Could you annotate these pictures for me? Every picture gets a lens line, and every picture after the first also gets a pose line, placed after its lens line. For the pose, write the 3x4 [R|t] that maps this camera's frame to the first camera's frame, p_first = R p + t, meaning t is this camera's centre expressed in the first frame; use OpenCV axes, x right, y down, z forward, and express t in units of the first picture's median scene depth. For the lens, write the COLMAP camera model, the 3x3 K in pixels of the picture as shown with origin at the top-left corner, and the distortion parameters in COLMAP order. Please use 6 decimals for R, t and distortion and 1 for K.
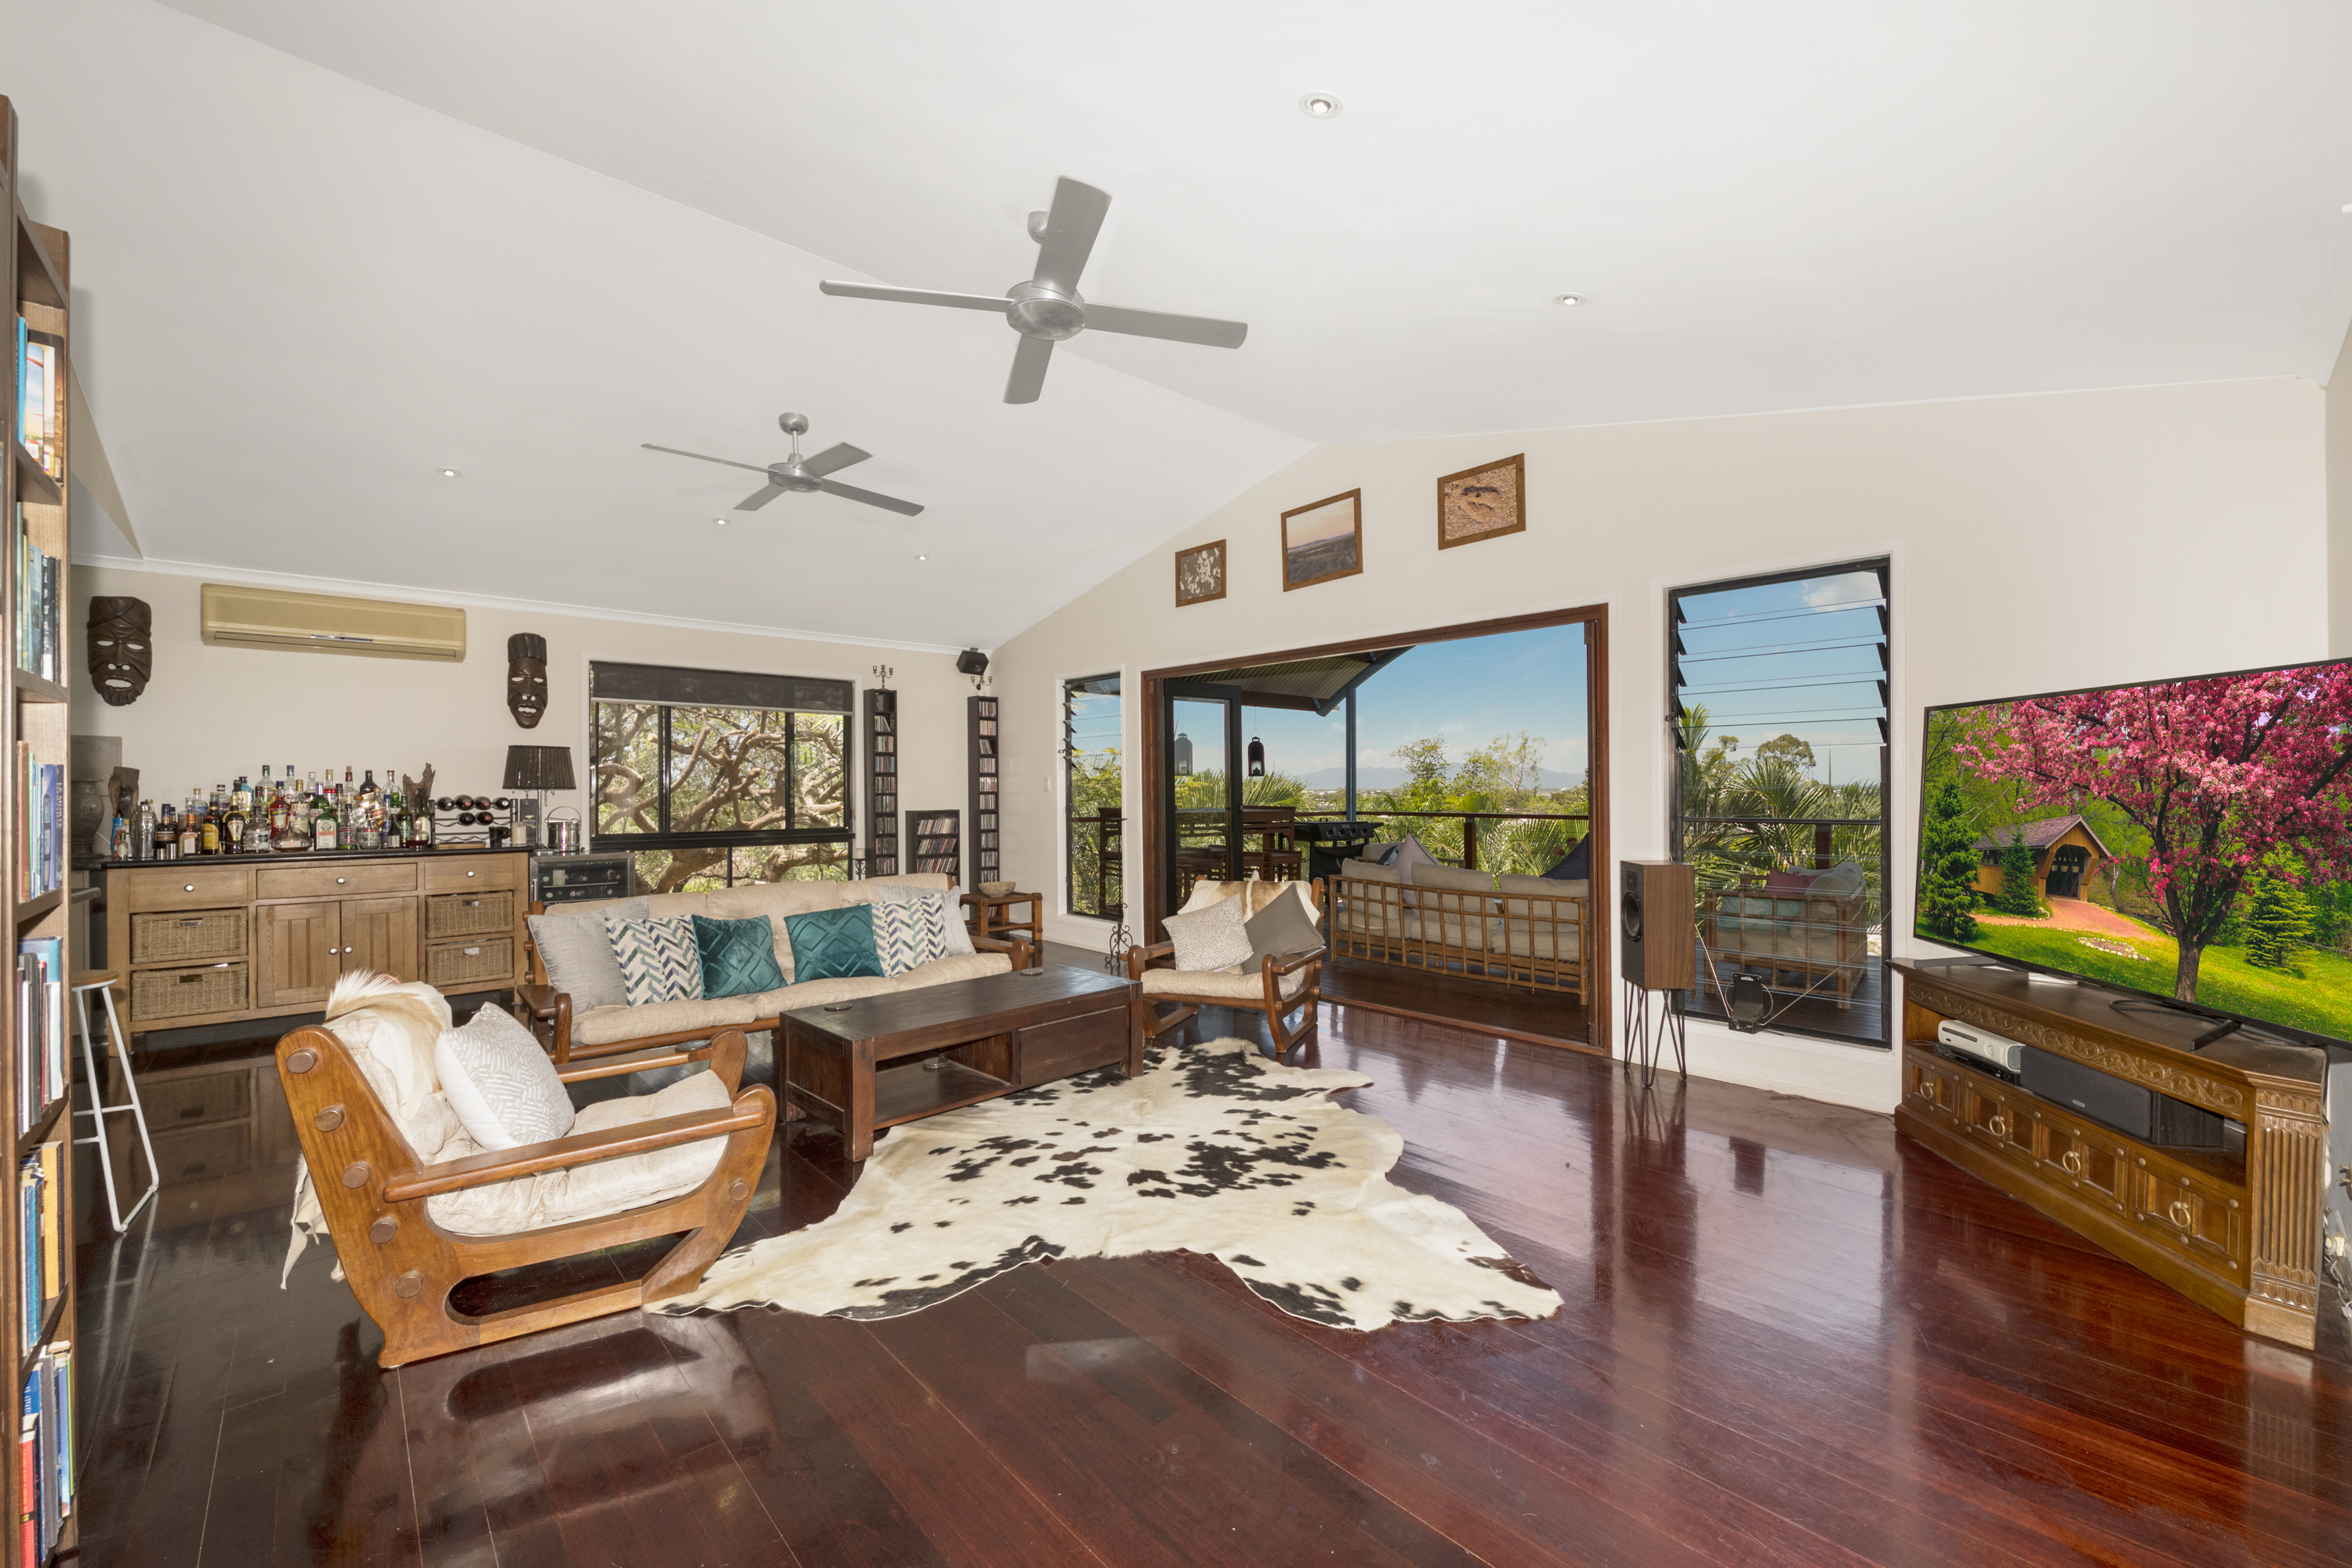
lens RADIAL K [[975.5, 0, 1171.6], [0, 975.5, 791.7], [0, 0, 1]] dist [0.000052, 0.000002]
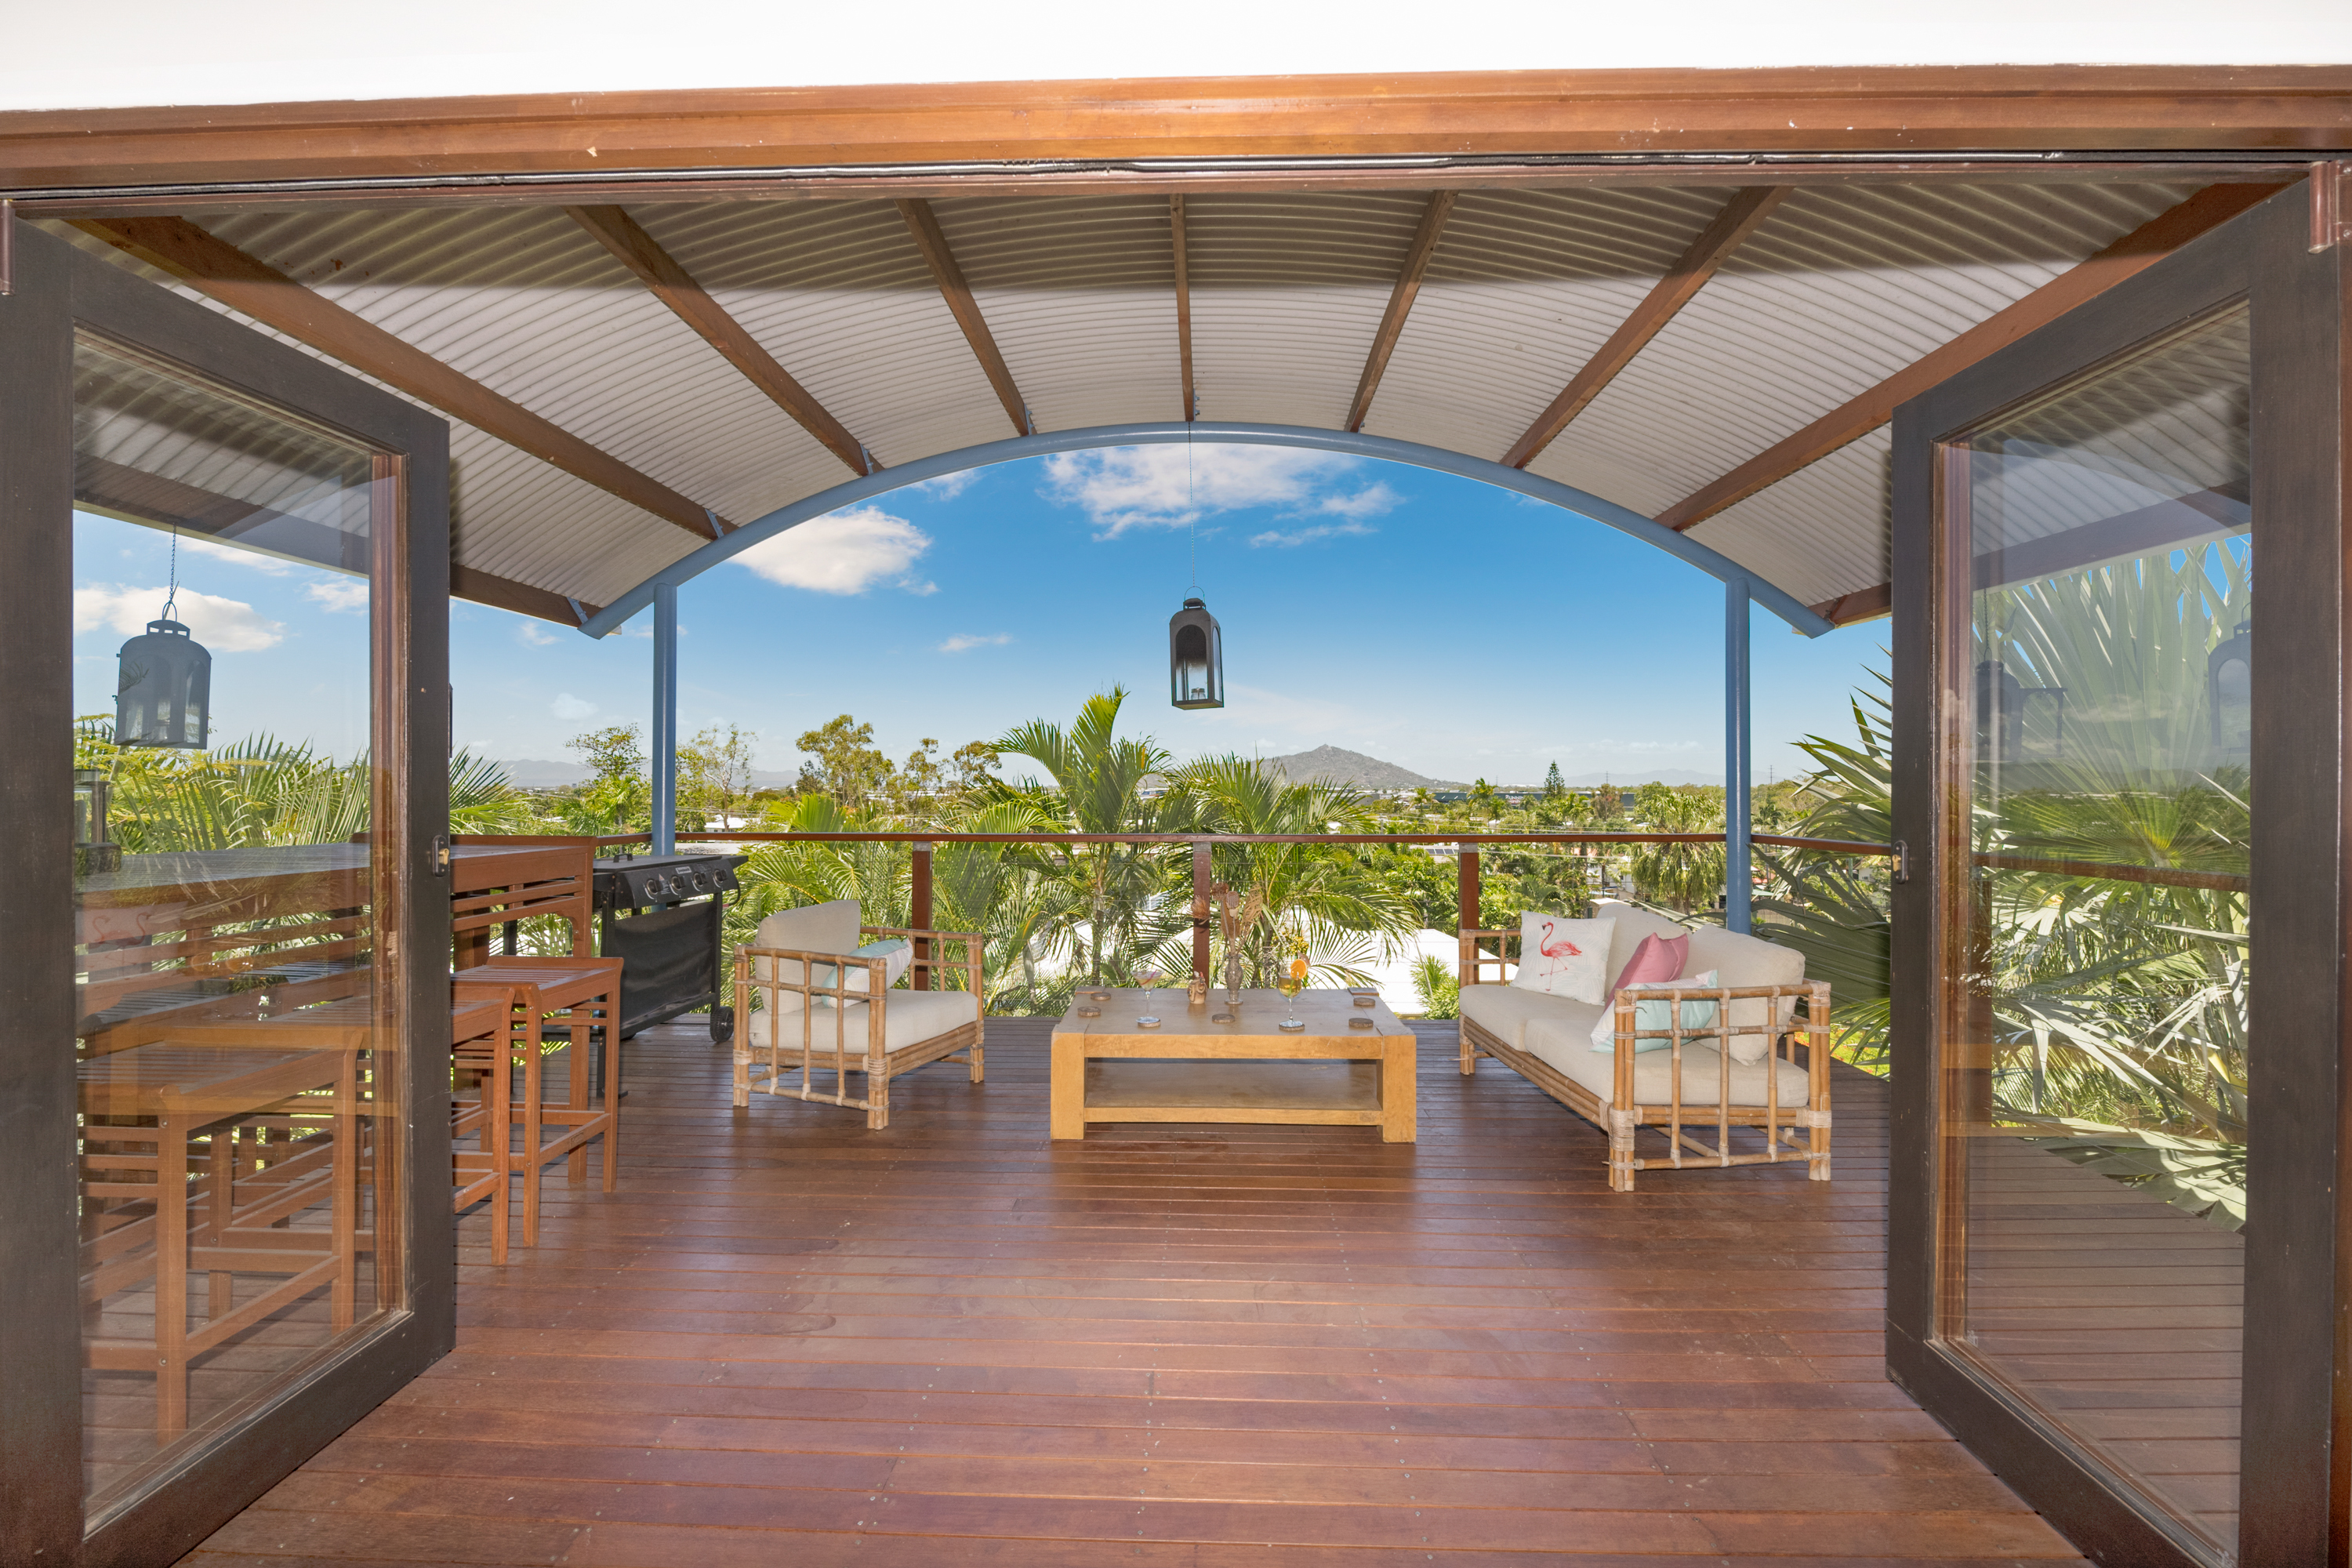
lens RADIAL K [[945.5, 0, 1183.2], [0, 945.5, 787.9], [0, 0, 1]] dist [0.000263, 0.000018]
pose [[0.675517, 0.001764, 0.737342, -0.001658], [0.002143, 0.999988, -0.004356, 0.001831], [-0.737341, 0.004523, 0.675506, 0.113486]]
